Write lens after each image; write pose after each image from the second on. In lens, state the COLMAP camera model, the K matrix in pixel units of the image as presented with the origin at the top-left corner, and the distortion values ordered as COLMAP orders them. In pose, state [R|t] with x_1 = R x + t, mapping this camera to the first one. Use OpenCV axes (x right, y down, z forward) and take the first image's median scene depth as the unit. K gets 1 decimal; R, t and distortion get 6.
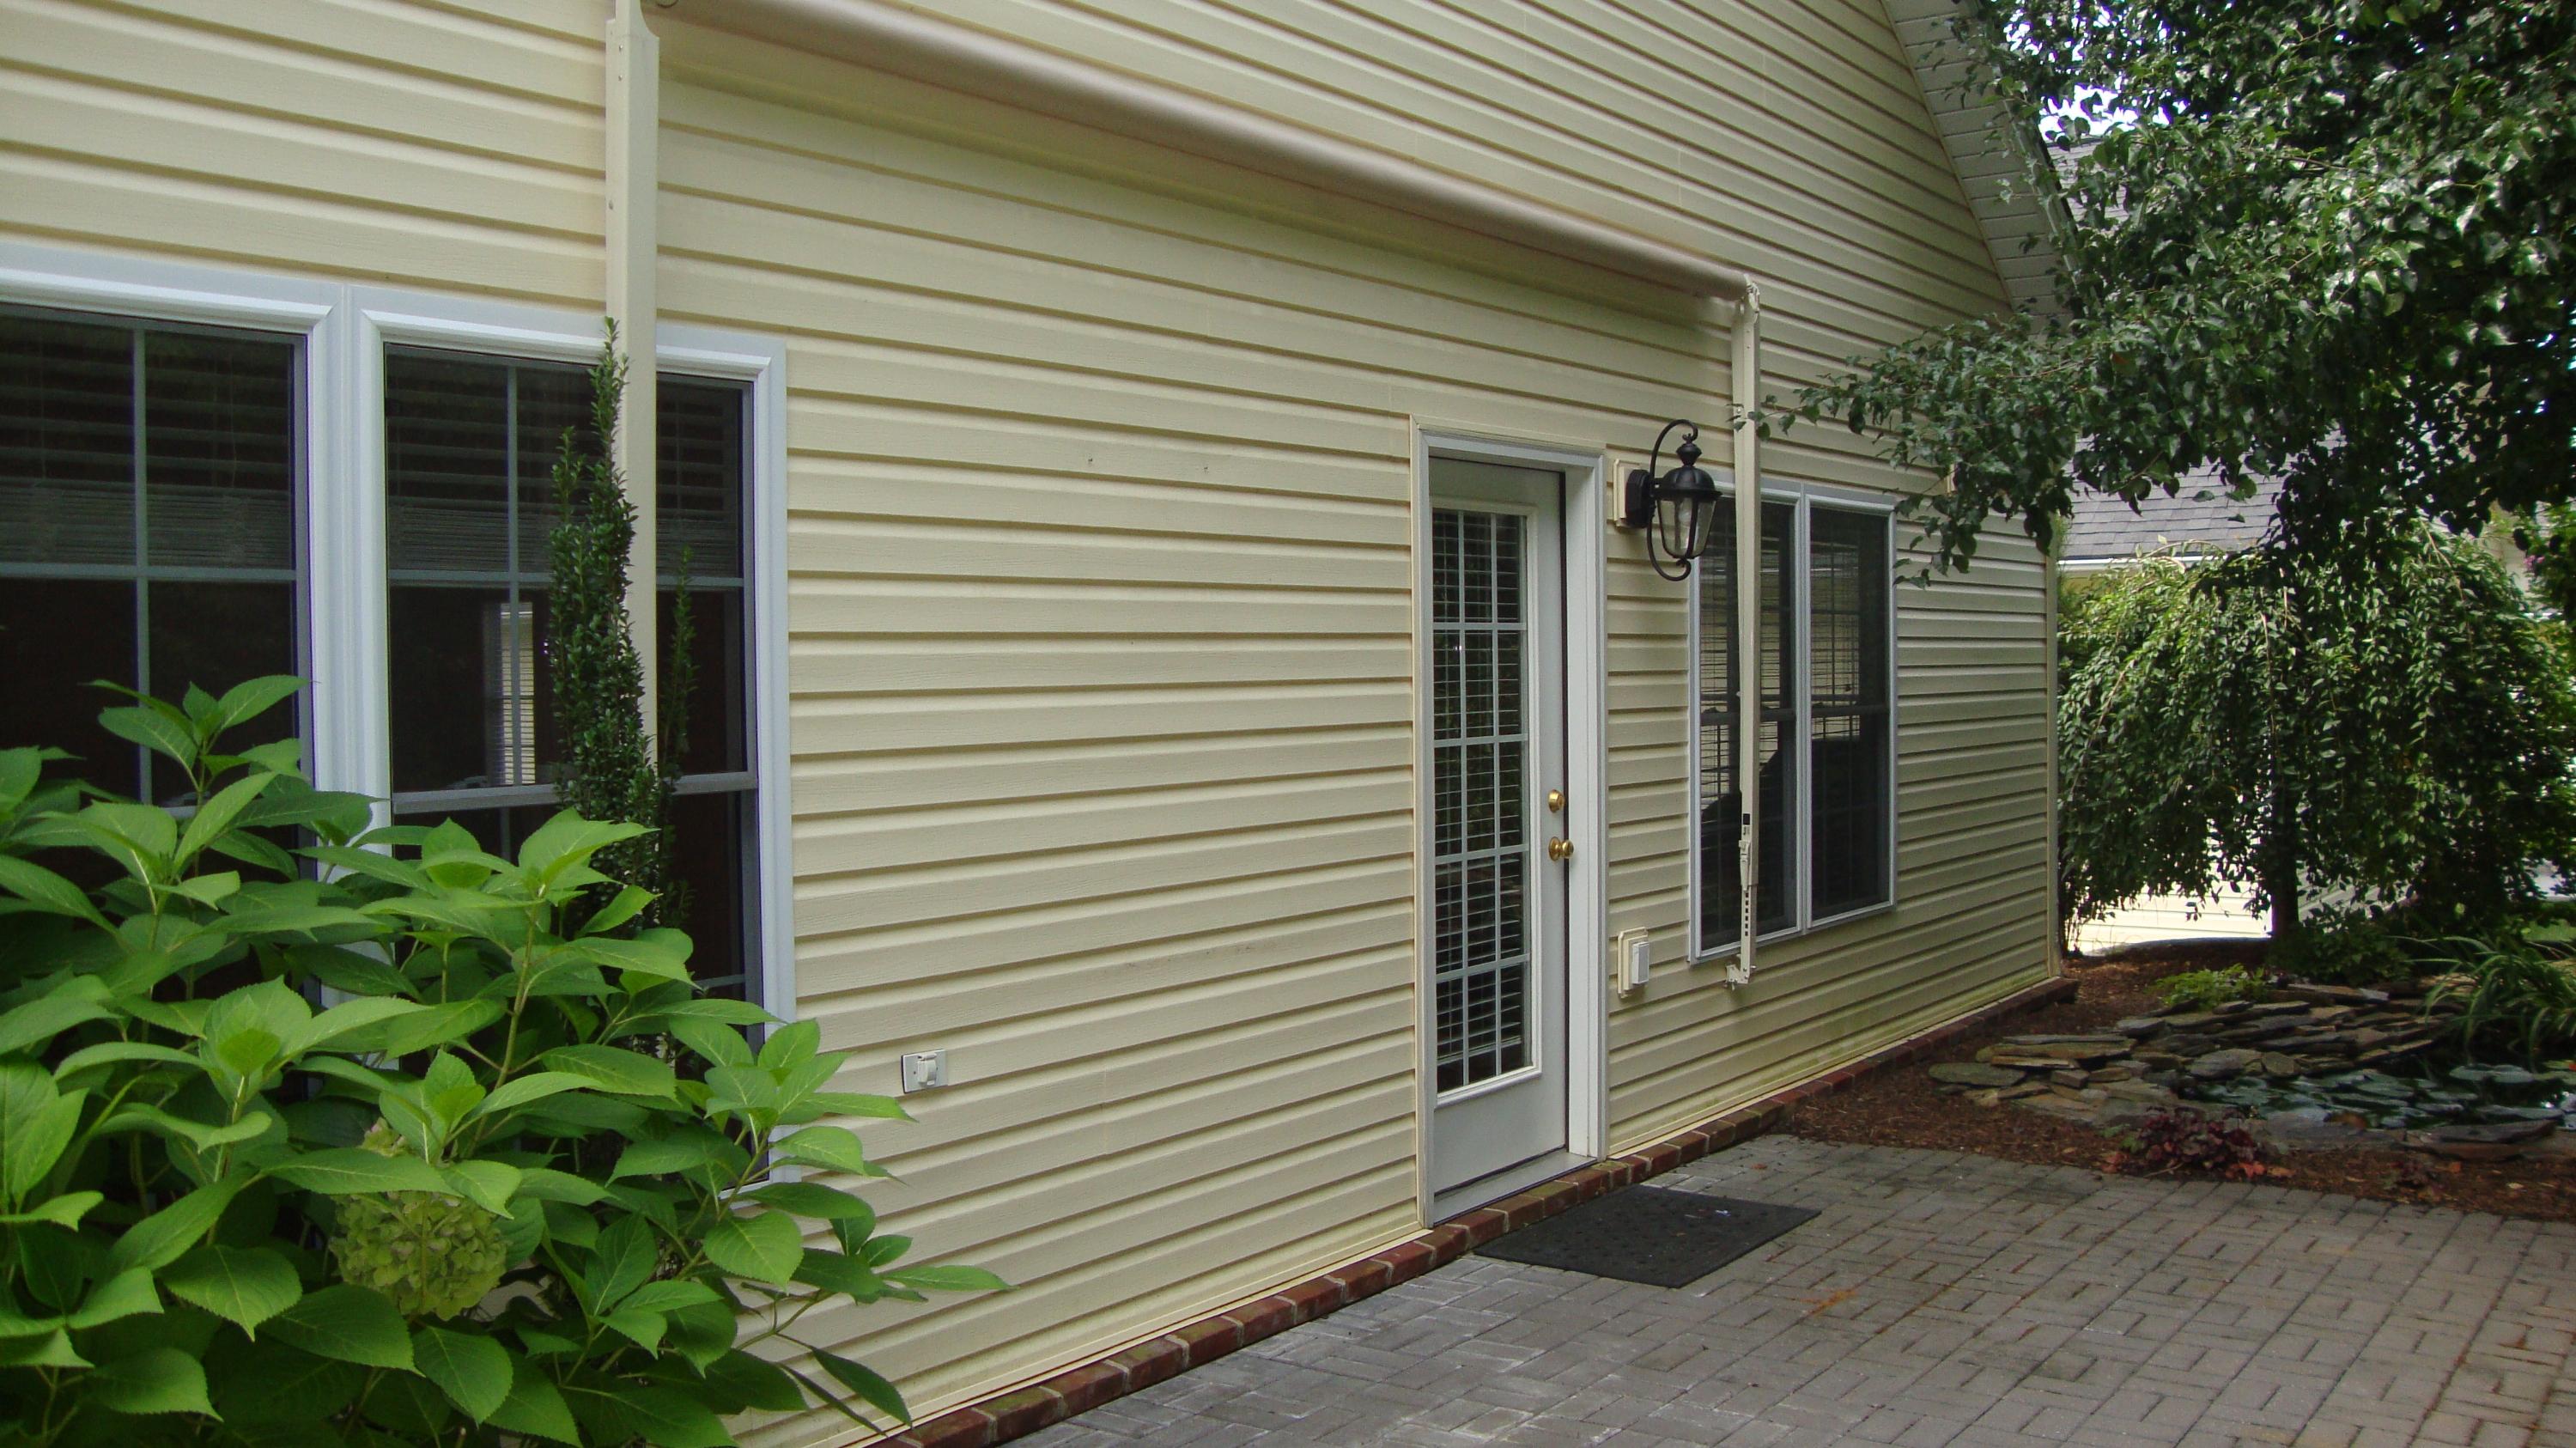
lens RADIAL K [[2326.7, 0, 1296.3], [0, 2326.7, 723.1], [0, 0, 1]] dist [-0.211584, 0.231254]
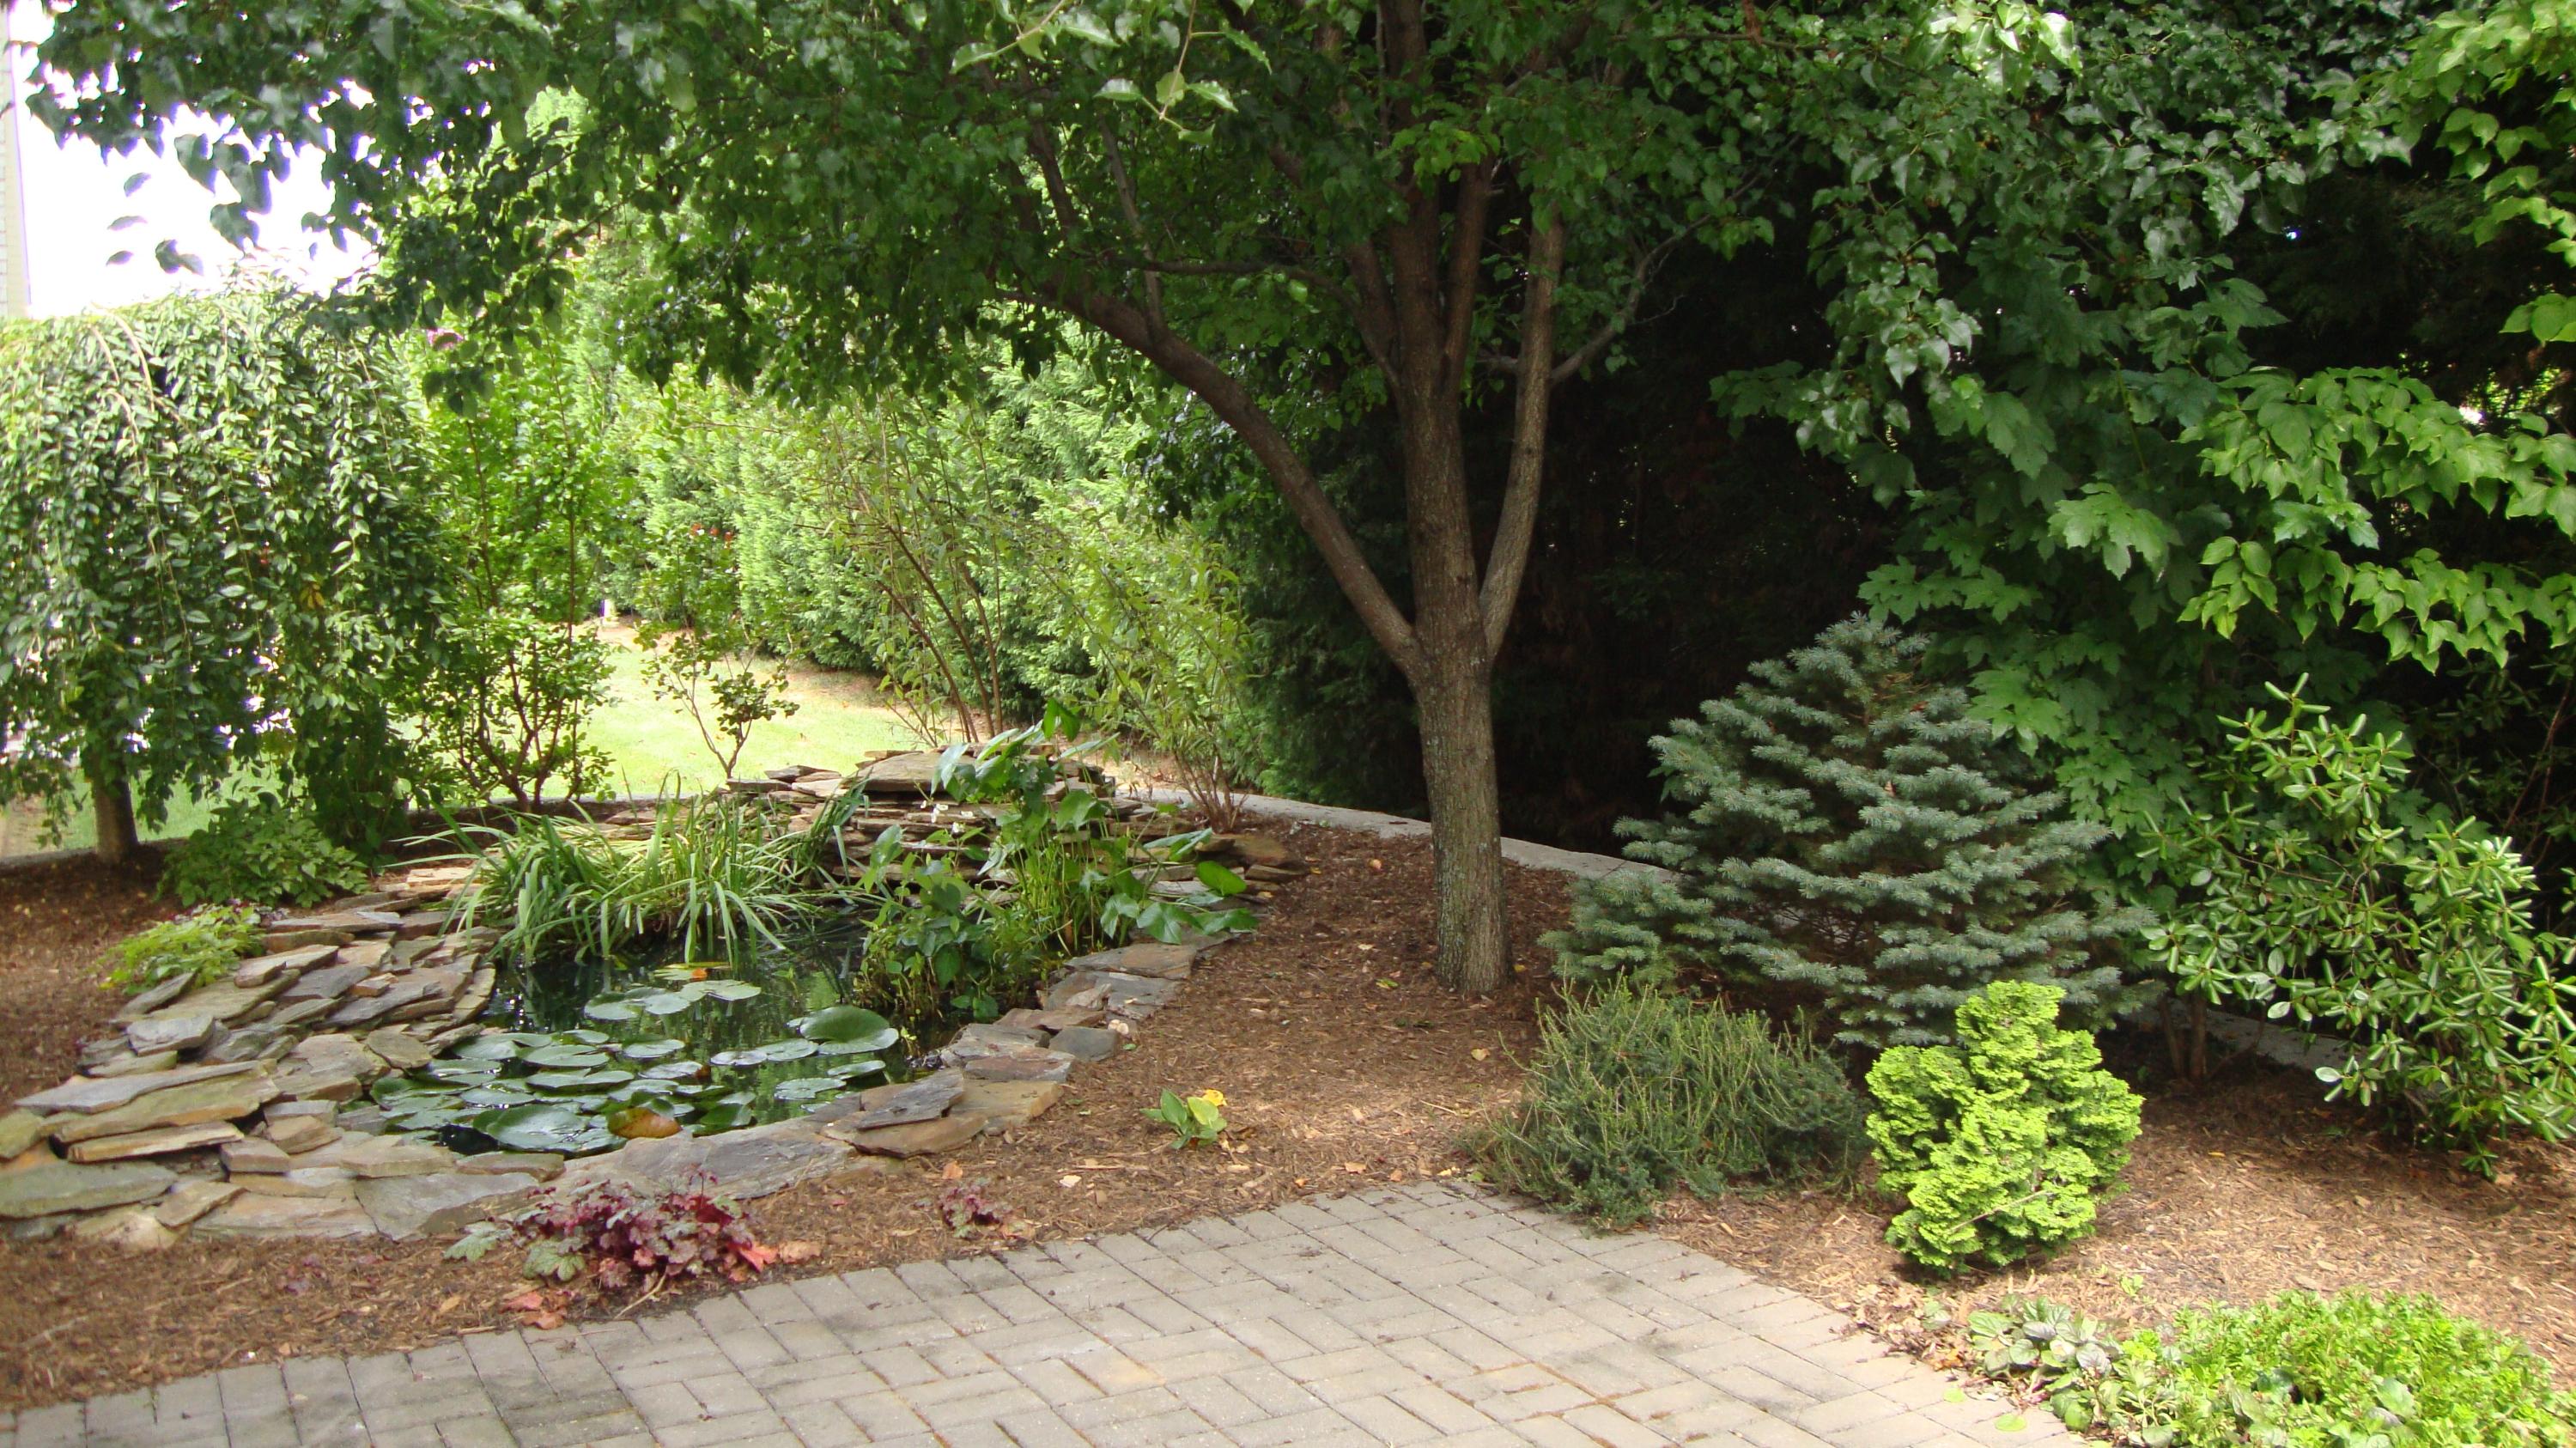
lens RADIAL K [[2326.7, 0, 1301.8], [0, 2326.7, 727.0], [0, 0, 1]] dist [-0.211584, 0.231254]
pose [[0.432015, -0.095755, 0.896769, -0.038491], [0.026589, 0.995268, 0.093463, -0.000917], [-0.901474, -0.016533, 0.432517, 0.387334]]
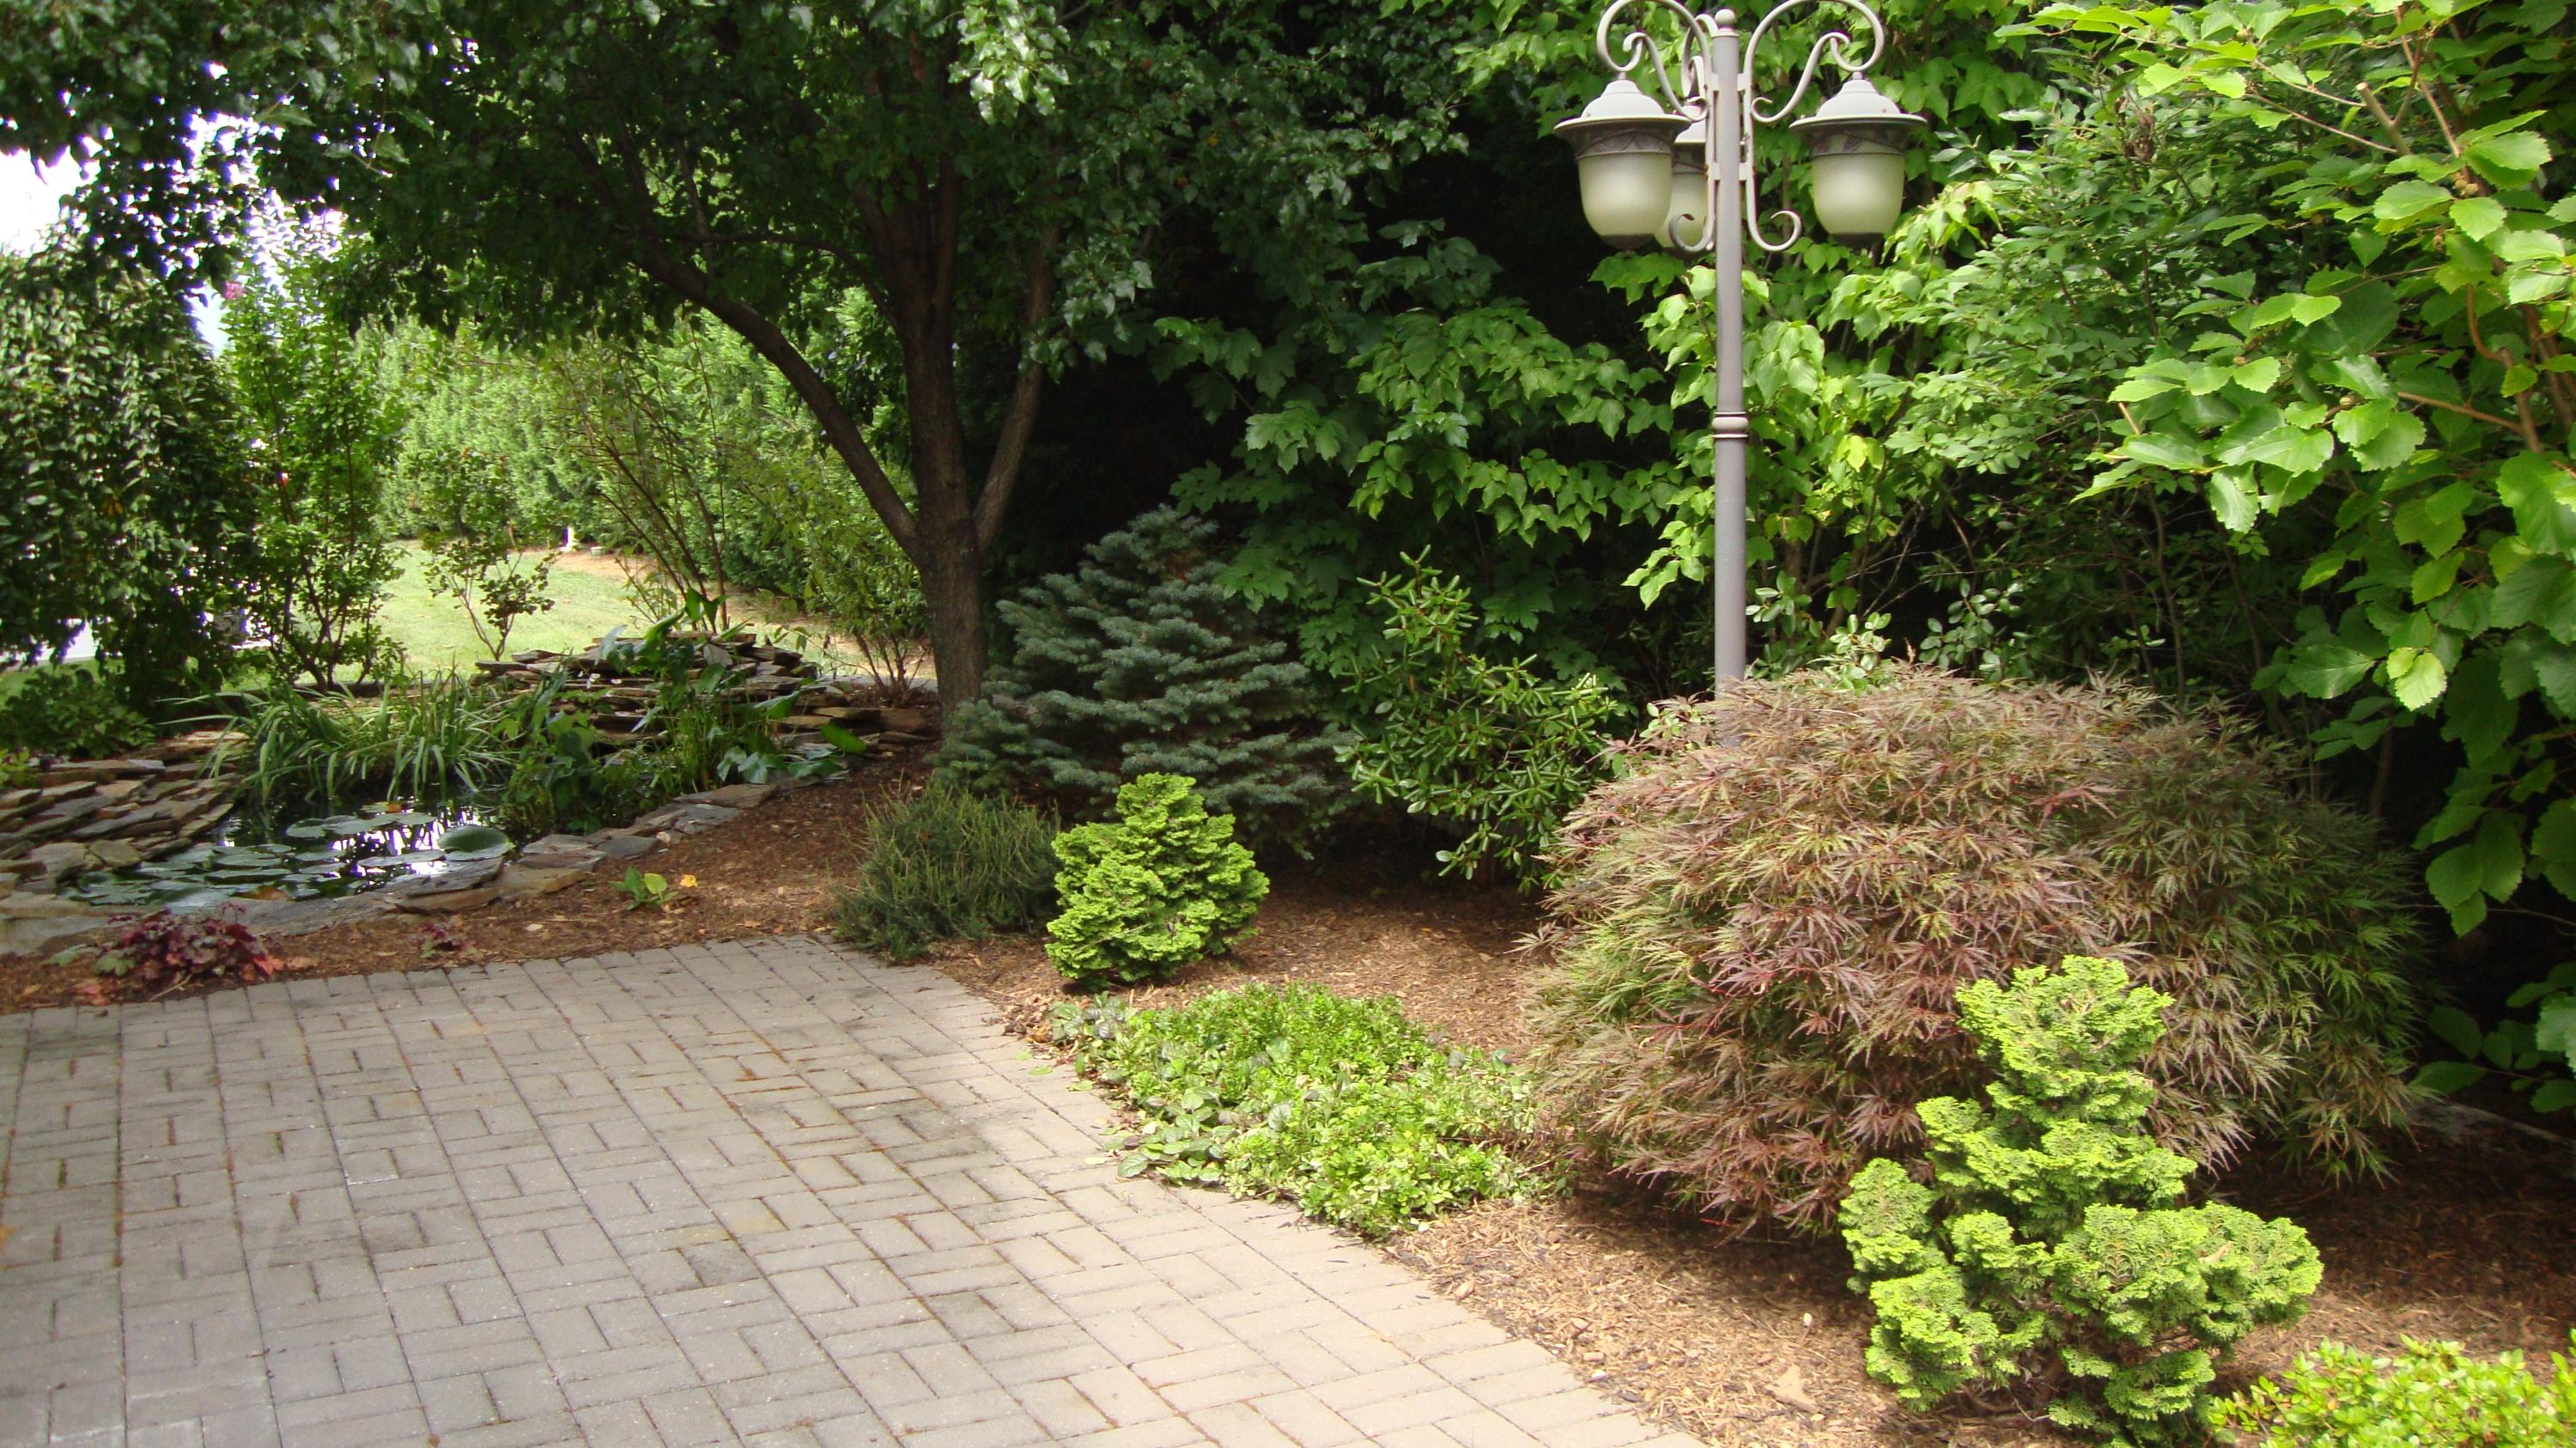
lens RADIAL K [[2326.7, 0, 1302.8], [0, 2326.7, 732.6], [0, 0, 1]] dist [-0.211584, 0.231254]
pose [[0.449924, -0.120332, 0.884923, -0.095706], [0.023580, 0.992136, 0.122922, 0.008773], [-0.892755, -0.034439, 0.449223, 0.170745]]
